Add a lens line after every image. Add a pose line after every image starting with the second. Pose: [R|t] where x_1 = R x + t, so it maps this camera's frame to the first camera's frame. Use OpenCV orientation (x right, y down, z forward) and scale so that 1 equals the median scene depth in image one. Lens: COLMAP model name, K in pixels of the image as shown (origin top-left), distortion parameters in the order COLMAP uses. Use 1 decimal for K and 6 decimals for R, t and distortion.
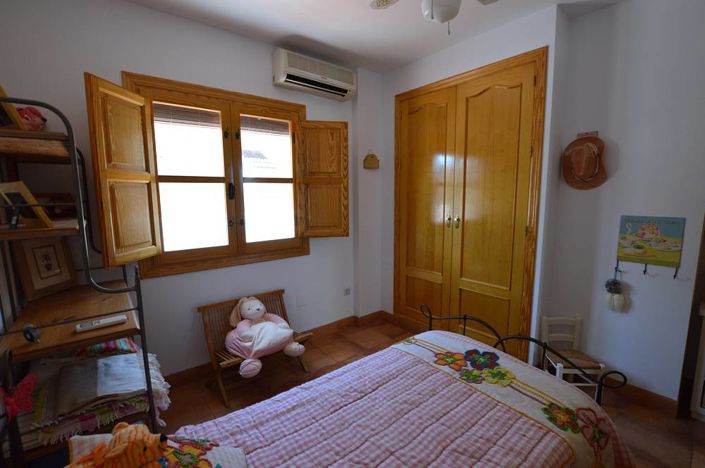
lens RADIAL K [[324.1, 0, 348.3], [0, 324.1, 237.9], [0, 0, 1]] dist [-0.027569, 0.000265]
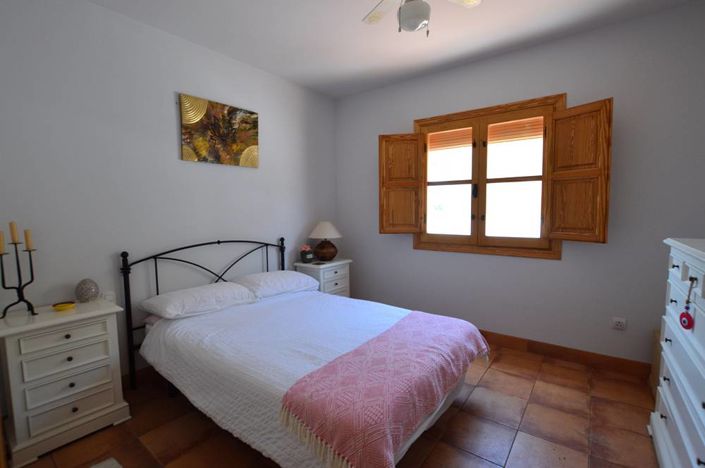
lens RADIAL K [[324.1, 0, 348.3], [0, 324.1, 237.9], [0, 0, 1]] dist [-0.027569, 0.000265]
pose [[0.224816, 0.091662, -0.970080, 0.683738], [-0.126187, 0.989921, 0.064293, 0.010220], [0.966196, 0.107957, 0.234116, 0.263894]]
